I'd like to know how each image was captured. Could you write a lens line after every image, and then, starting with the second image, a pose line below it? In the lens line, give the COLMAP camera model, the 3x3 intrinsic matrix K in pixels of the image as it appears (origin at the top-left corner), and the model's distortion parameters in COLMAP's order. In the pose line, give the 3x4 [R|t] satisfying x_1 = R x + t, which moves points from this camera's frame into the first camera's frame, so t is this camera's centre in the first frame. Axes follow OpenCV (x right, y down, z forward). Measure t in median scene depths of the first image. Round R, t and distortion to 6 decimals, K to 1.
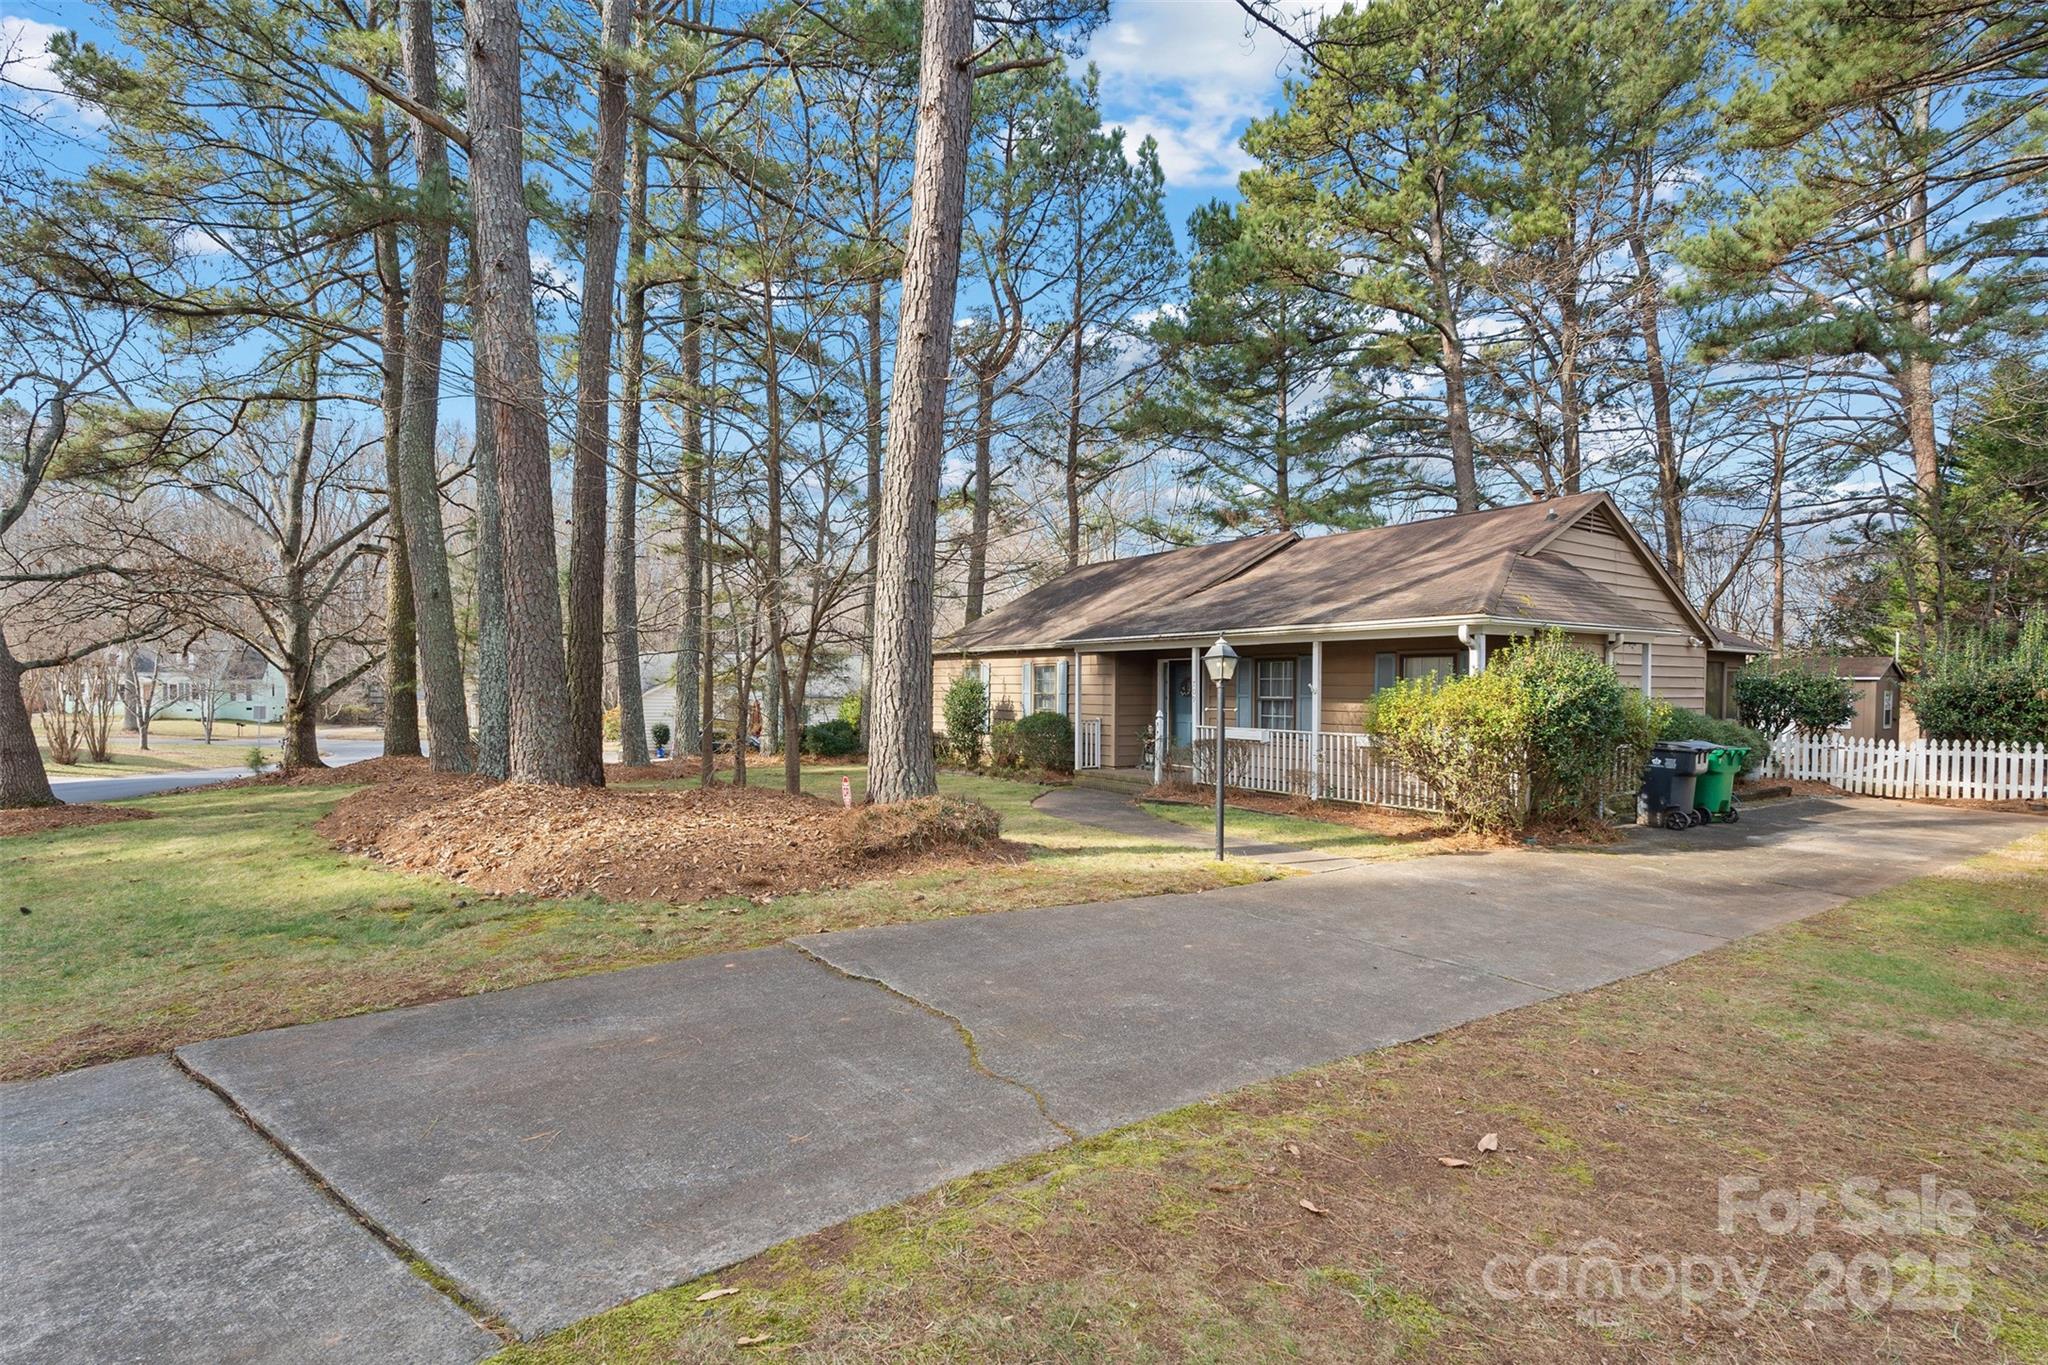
lens RADIAL K [[917.0, 0, 1024.0], [0, 917.0, 682.5], [0, 0, 1]] dist [0.002398, 0.000292]
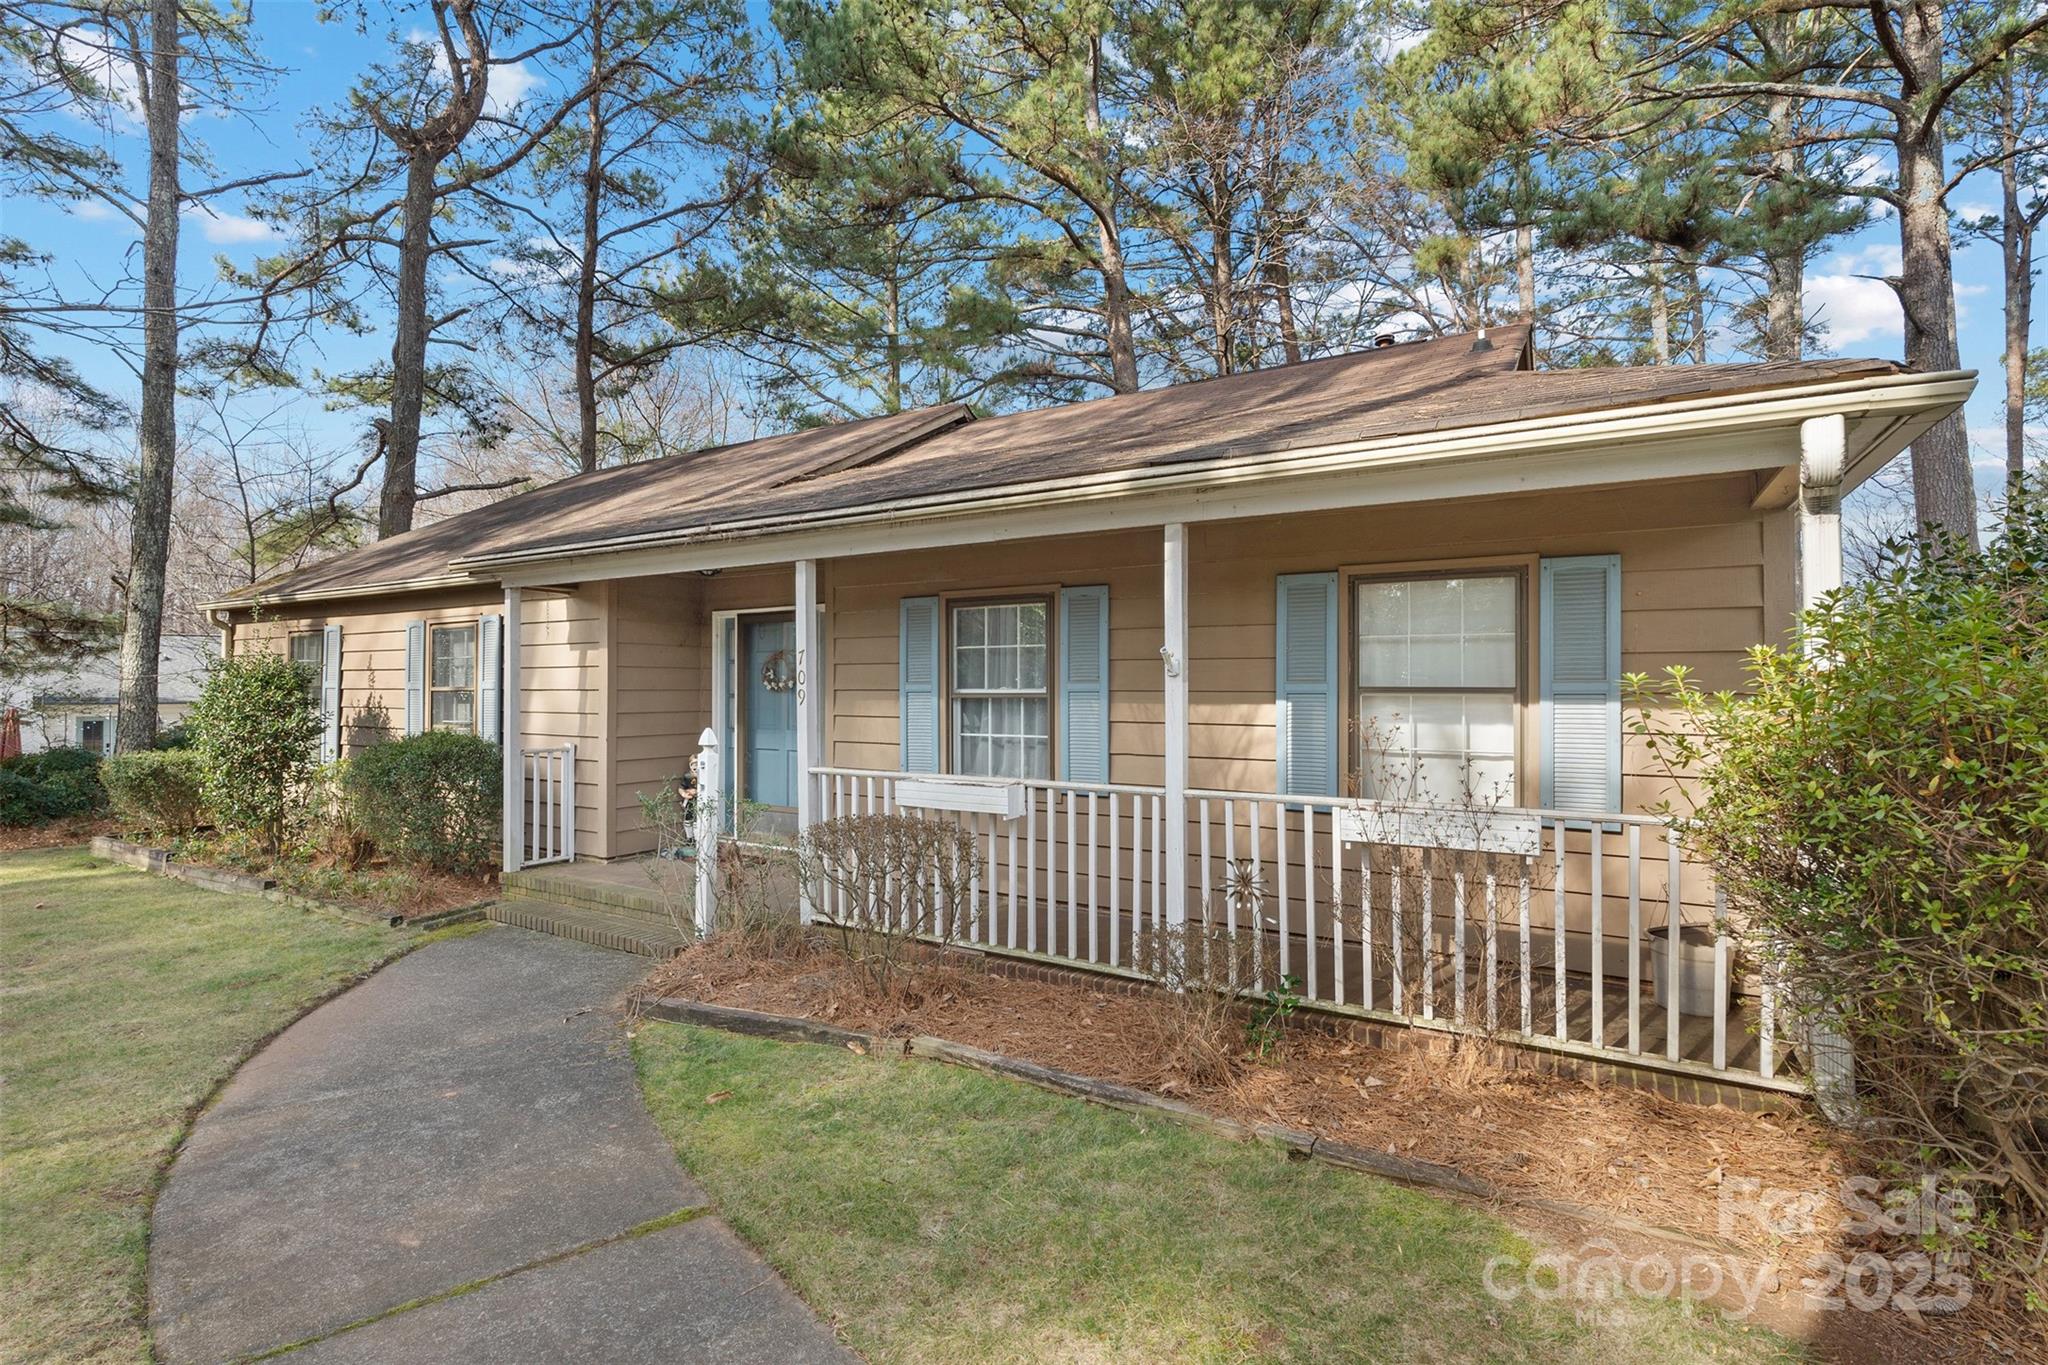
lens RADIAL K [[942.0, 0, 1020.1], [0, 942.0, 670.7], [0, 0, 1]] dist [0.003144, 0.000161]
pose [[0.903985, 0.003340, 0.427551, 0.072326], [0.002780, 0.999902, -0.013690, 0.009528], [-0.427555, 0.013564, 0.903887, 0.442050]]
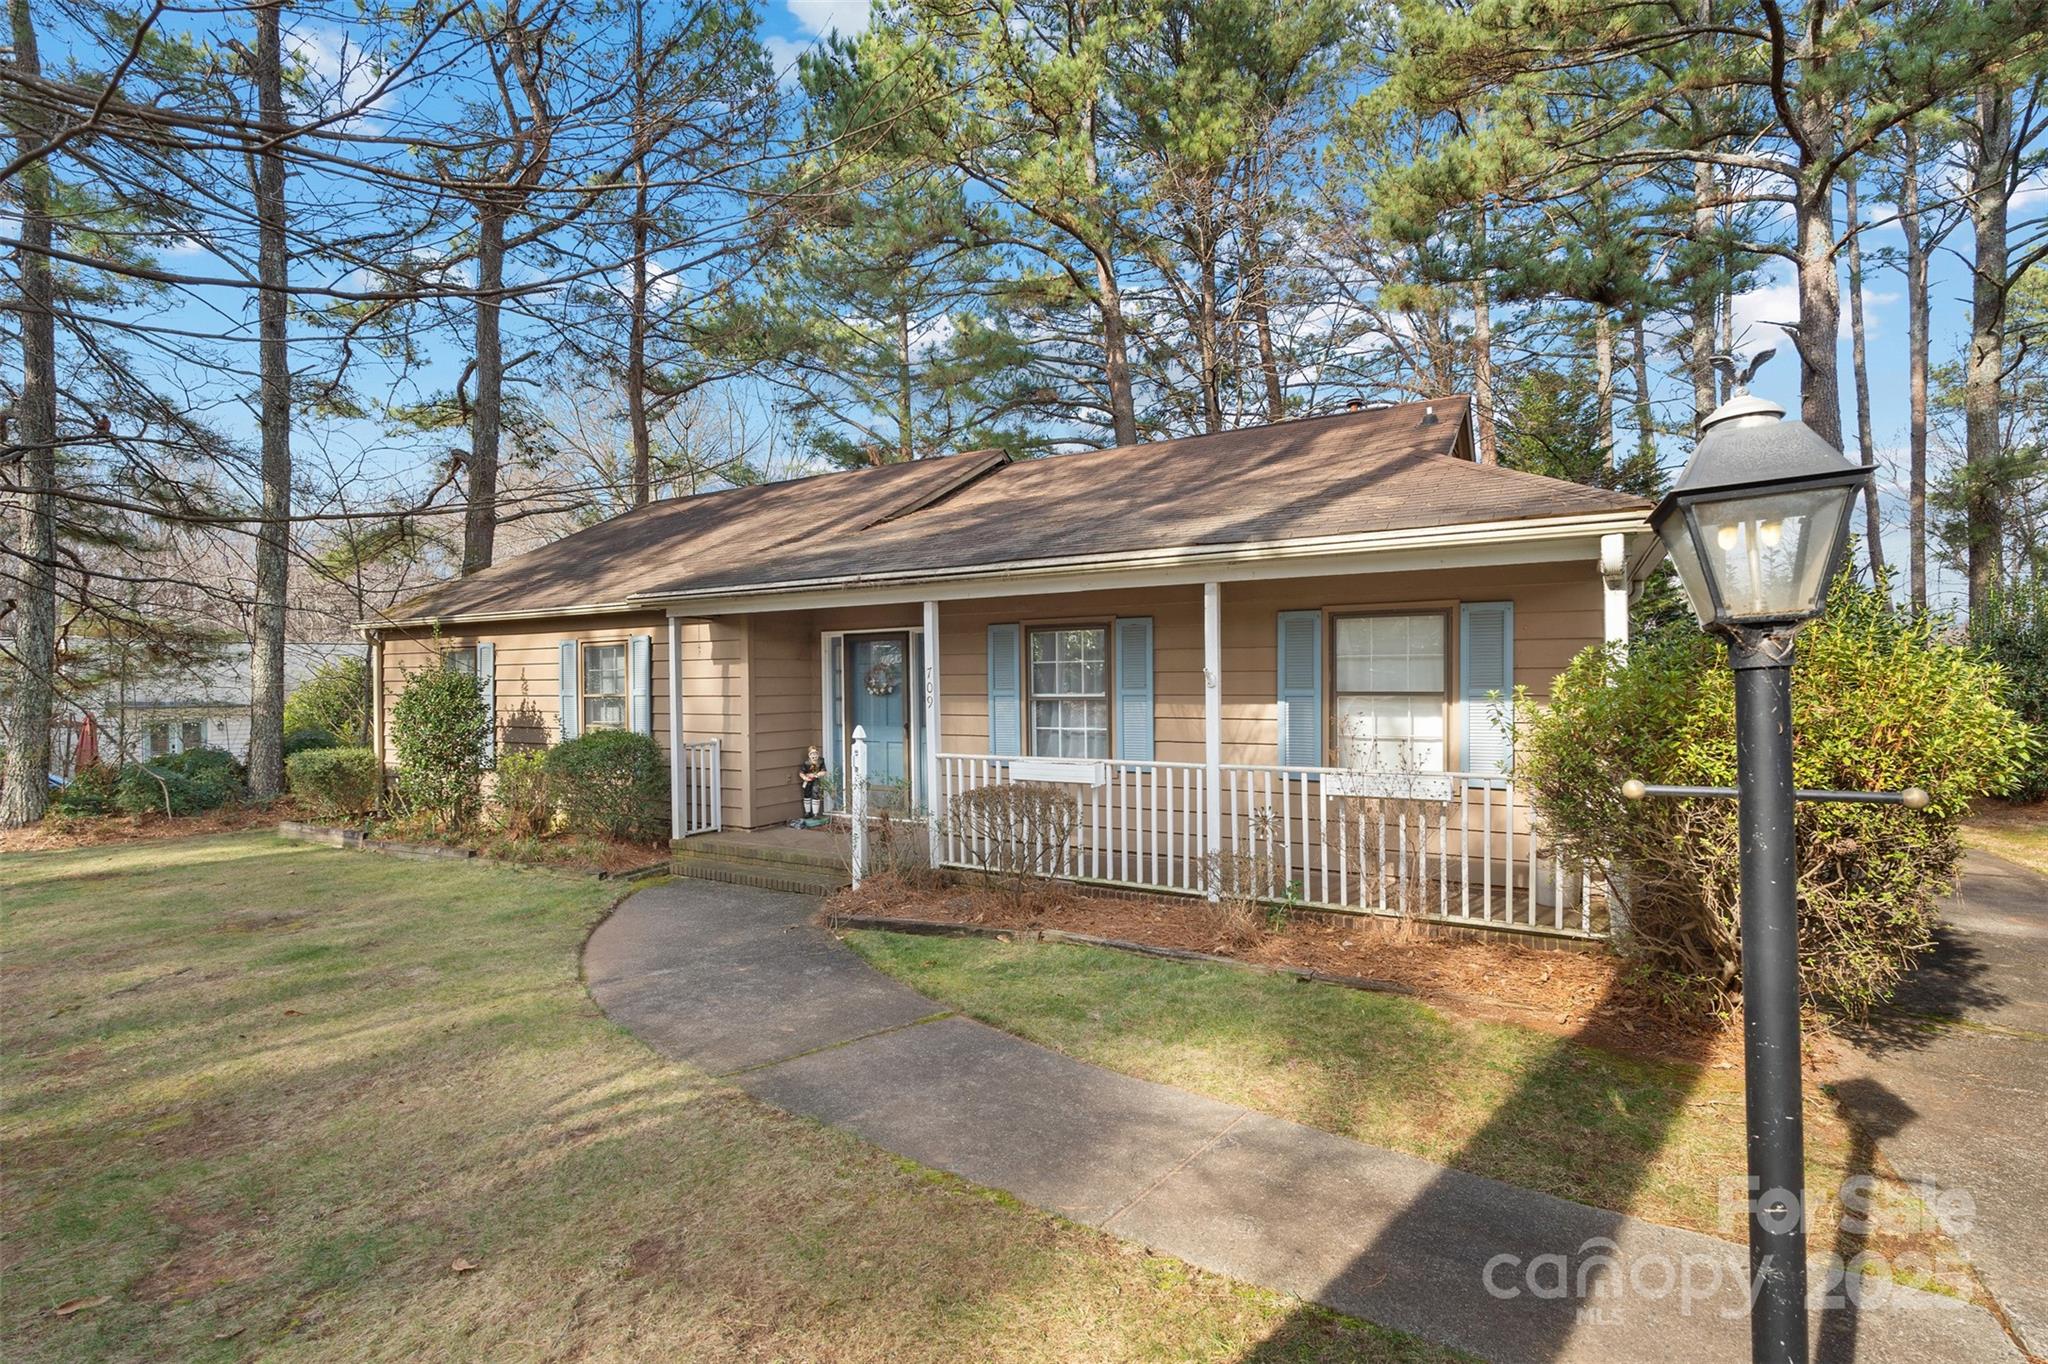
lens RADIAL K [[917.0, 0, 1024.0], [0, 917.0, 682.0], [0, 0, 1]] dist [0.002398, 0.000292]
pose [[0.894076, -0.014005, 0.447696, 0.000714], [0.012756, 0.999902, 0.005805, 0.003508], [-0.447733, 0.000521, 0.894167, 0.373461]]
